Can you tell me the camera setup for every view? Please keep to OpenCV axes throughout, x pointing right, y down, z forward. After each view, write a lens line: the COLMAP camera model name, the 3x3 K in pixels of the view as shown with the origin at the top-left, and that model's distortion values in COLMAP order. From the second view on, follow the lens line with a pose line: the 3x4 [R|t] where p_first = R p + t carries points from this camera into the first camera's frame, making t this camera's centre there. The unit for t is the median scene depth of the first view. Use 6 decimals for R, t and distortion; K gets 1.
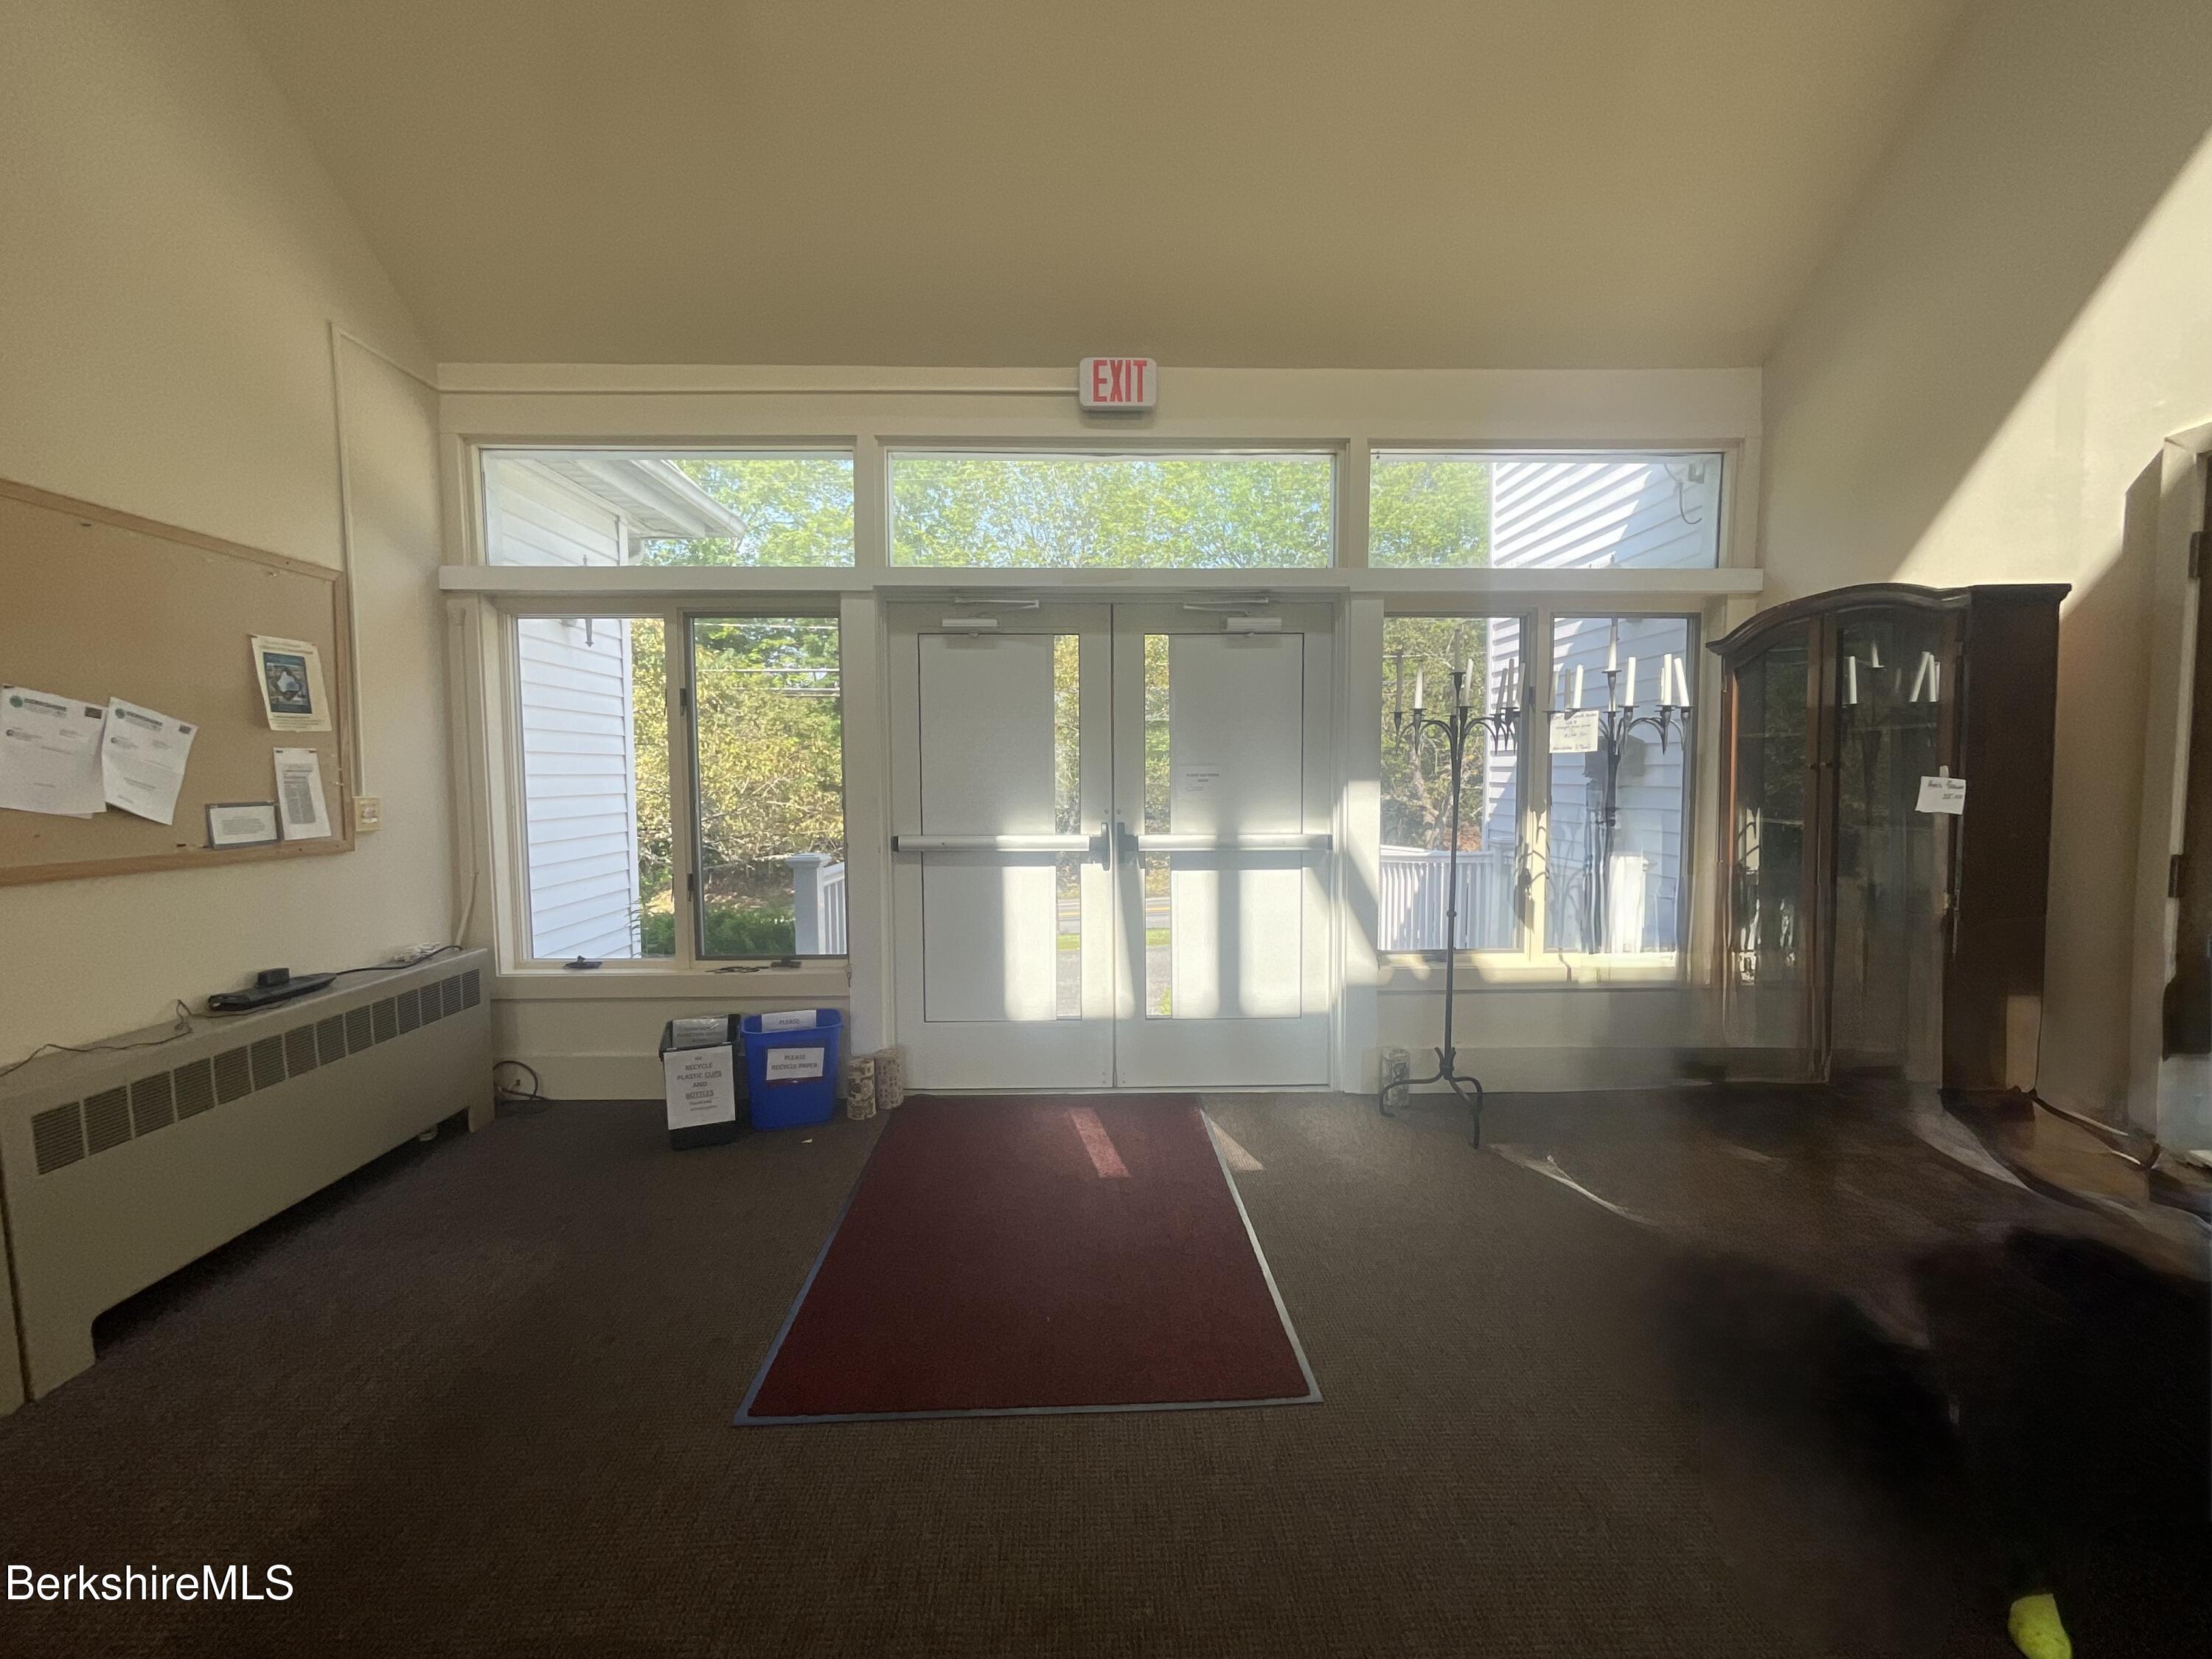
lens RADIAL K [[904.9, 0, 1105.3], [0, 904.9, 835.0], [0, 0, 1]] dist [-0.002152, -0.000315]
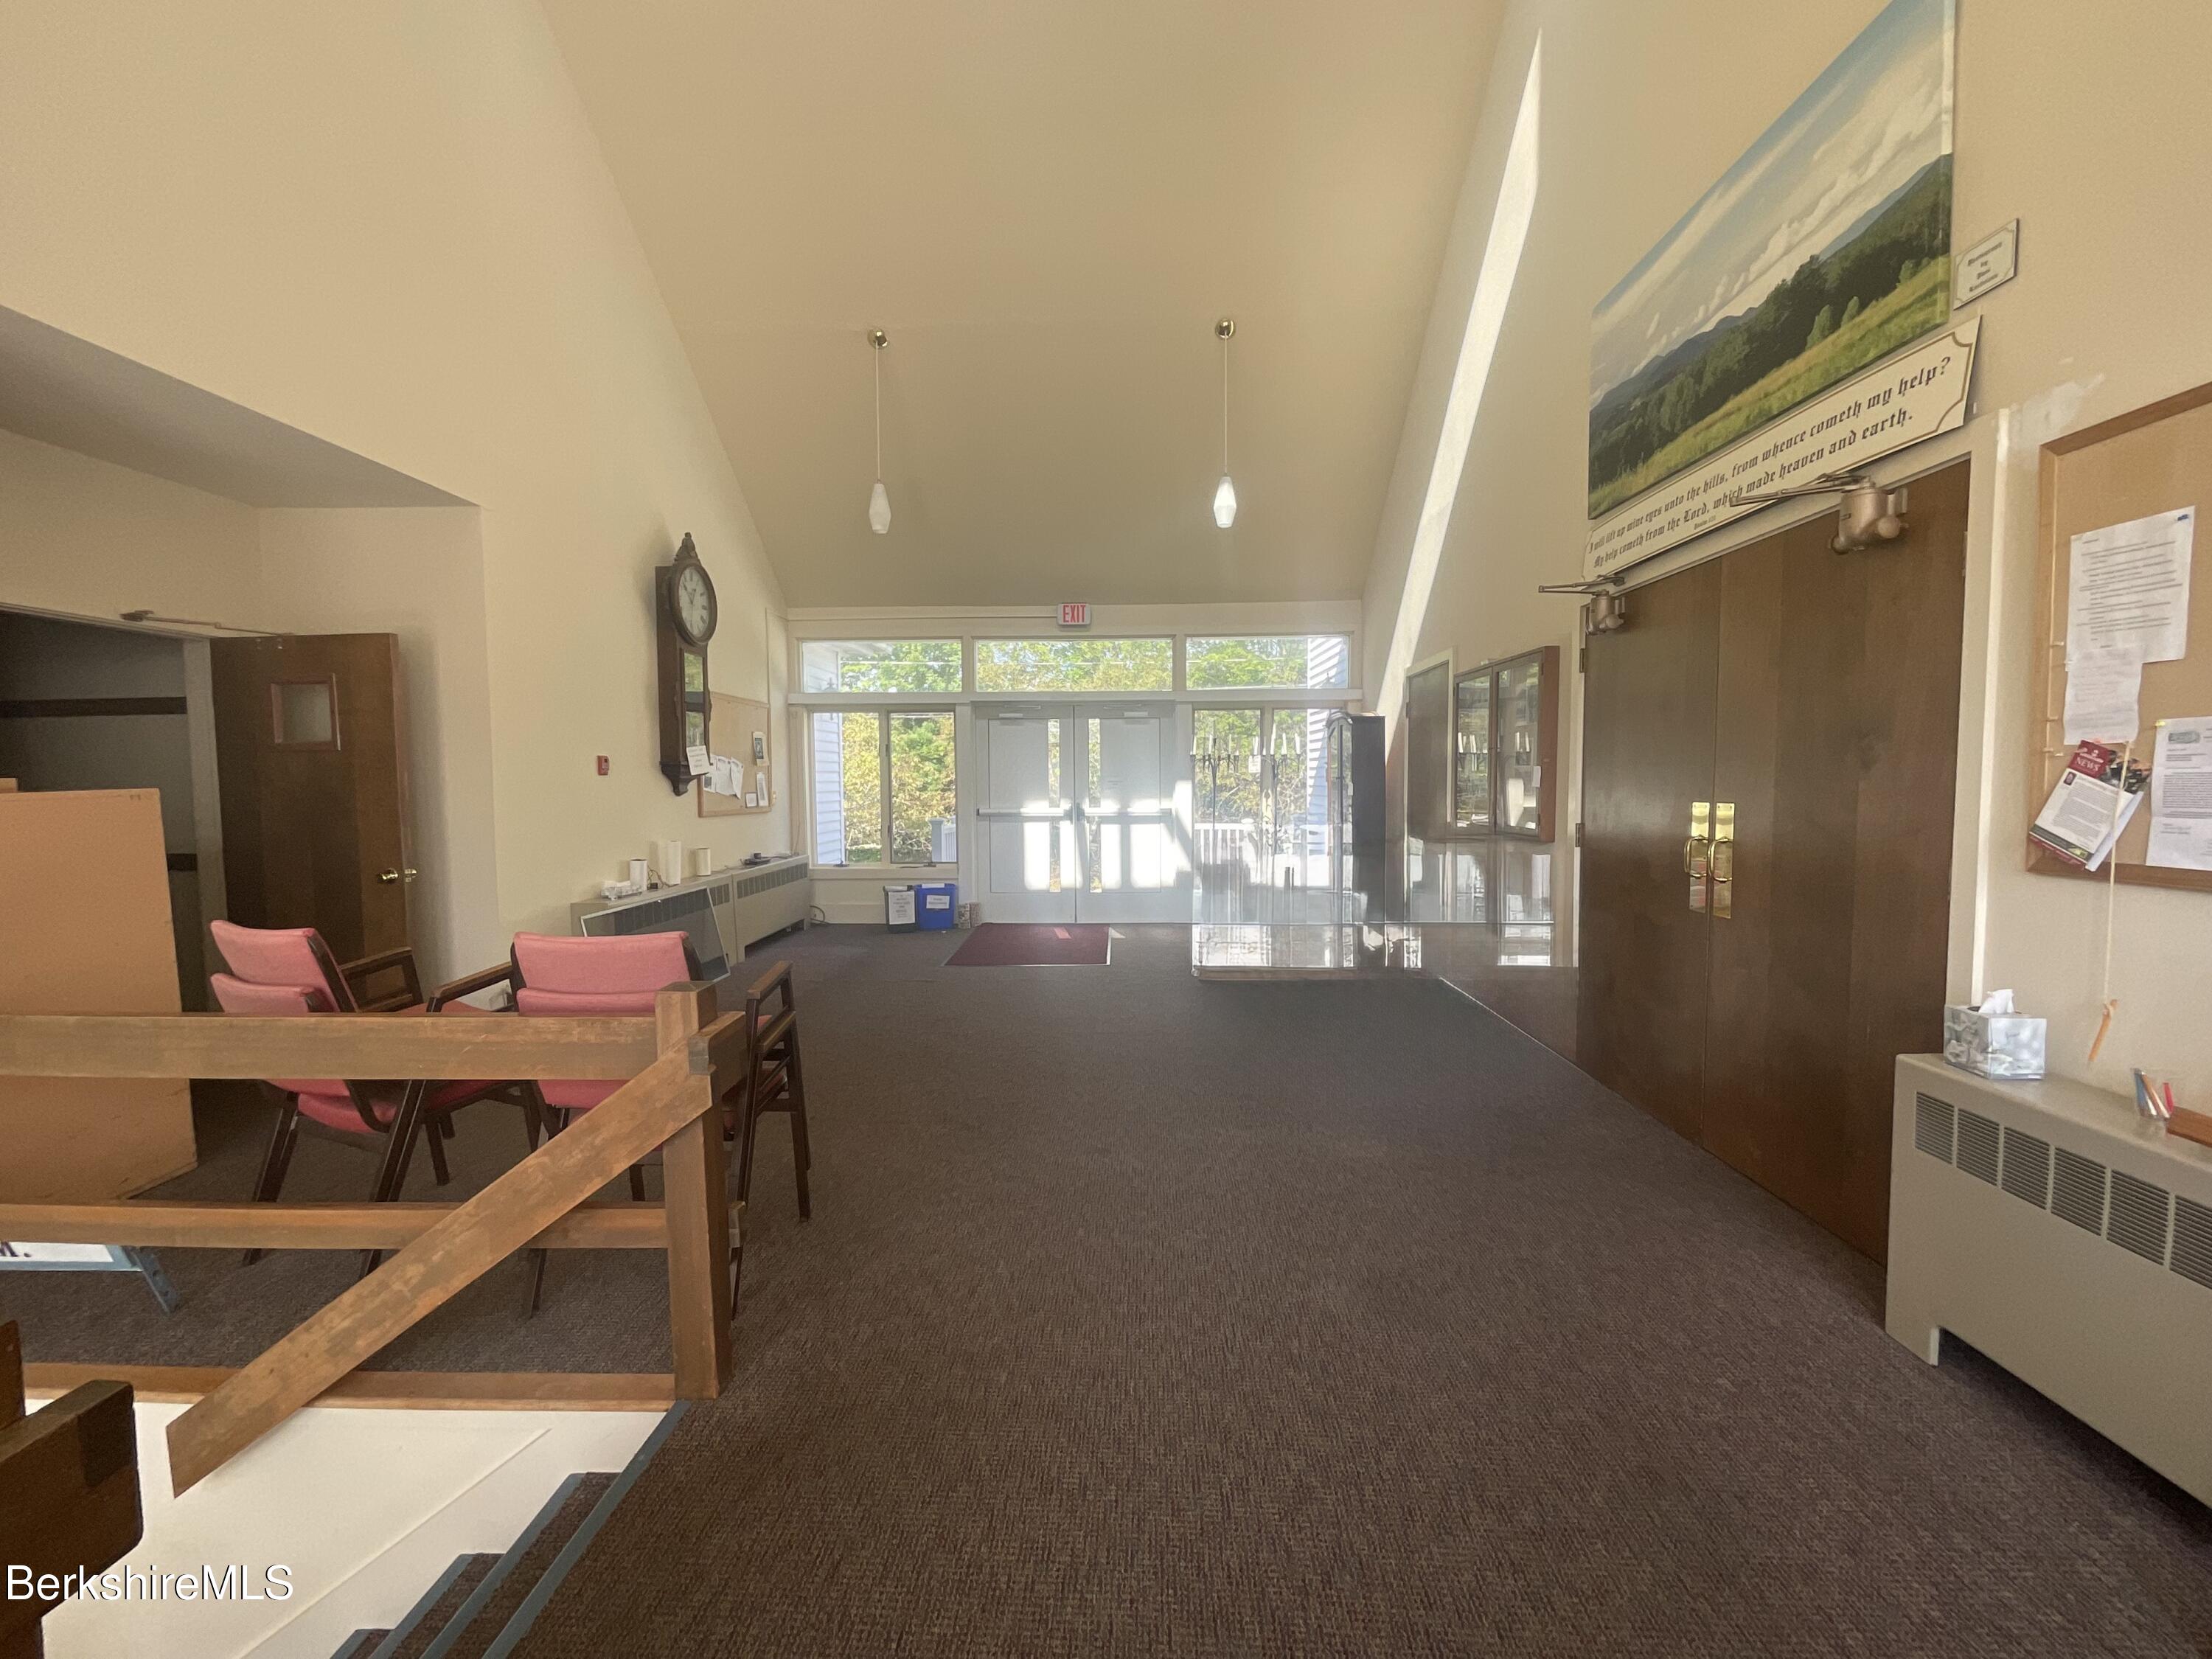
lens RADIAL K [[904.9, 0, 1109.2], [0, 904.9, 828.4], [0, 0, 1]] dist [-0.002152, -0.000315]
pose [[0.998816, 0.000503, -0.048645, 0.208109], [-0.001204, 0.999896, -0.014394, 0.083550], [0.048633, 0.014435, 0.998712, -1.258743]]
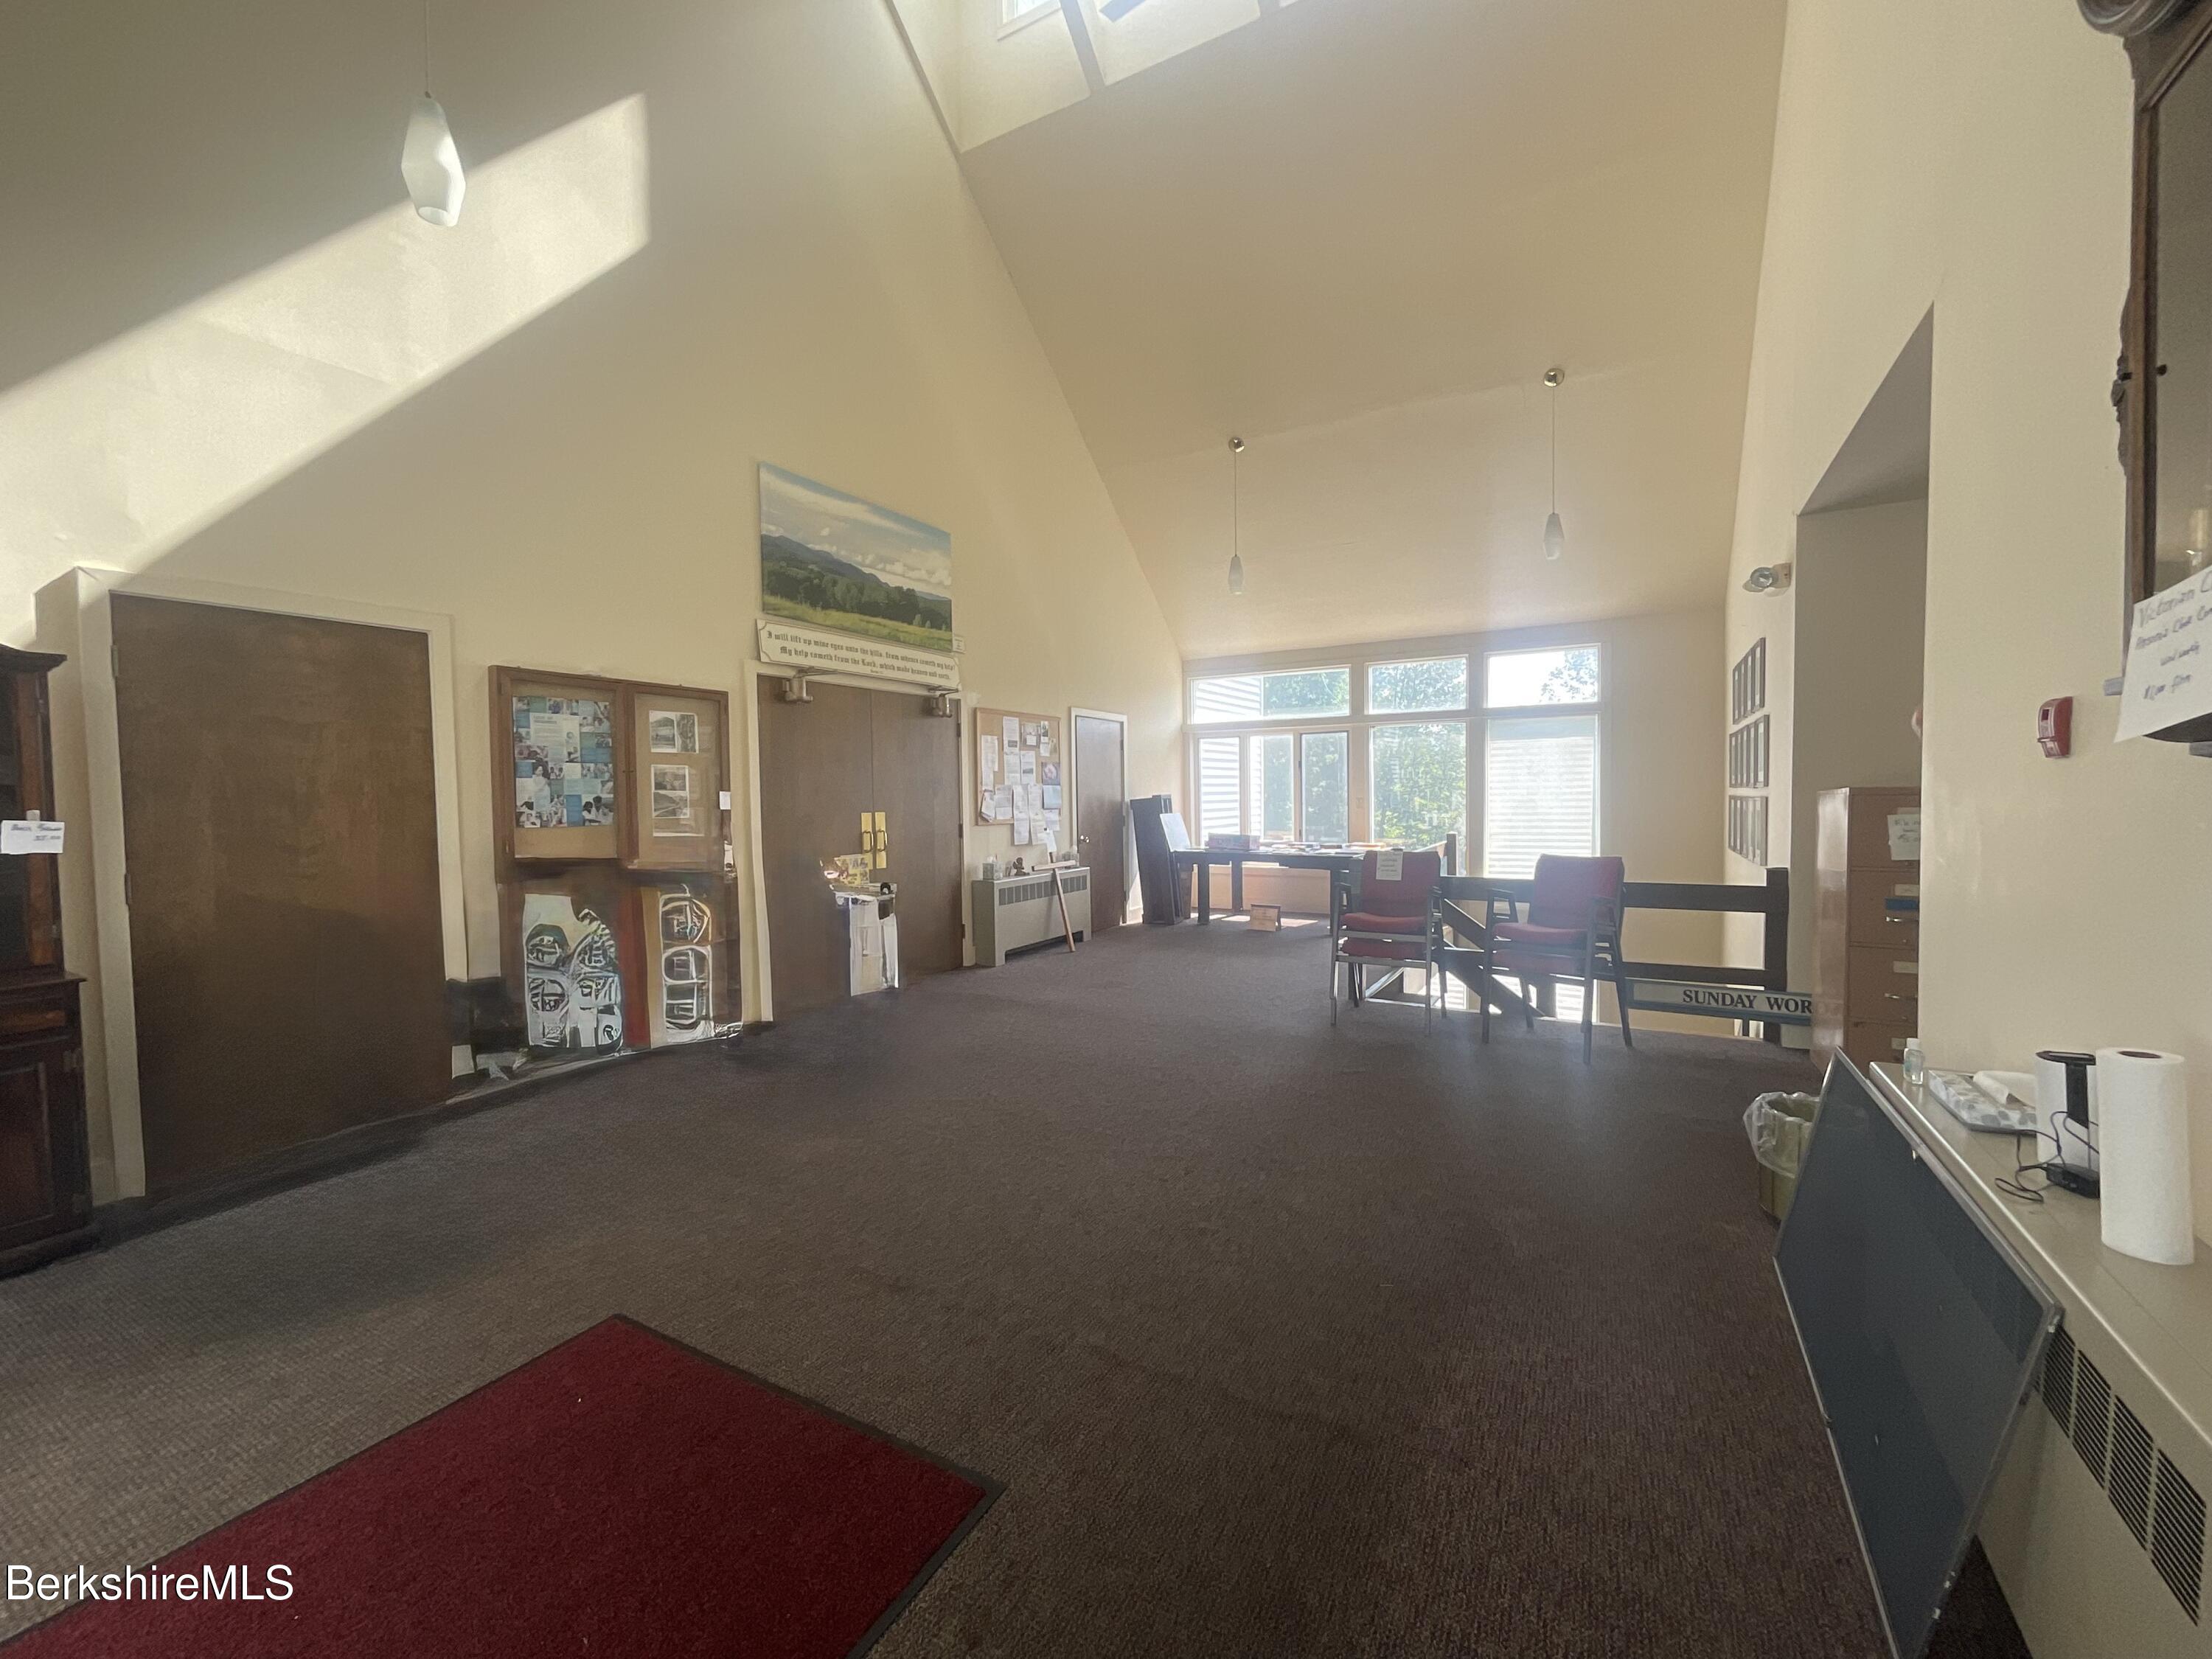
lens RADIAL K [[904.9, 0, 1106.1], [0, 904.9, 831.3], [0, 0, 1]] dist [-0.002152, -0.000315]
pose [[-0.863211, -0.003323, 0.504833, -0.520156], [0.052071, 0.994059, 0.095579, -0.064095], [-0.502151, 0.108792, -0.857909, 0.941683]]
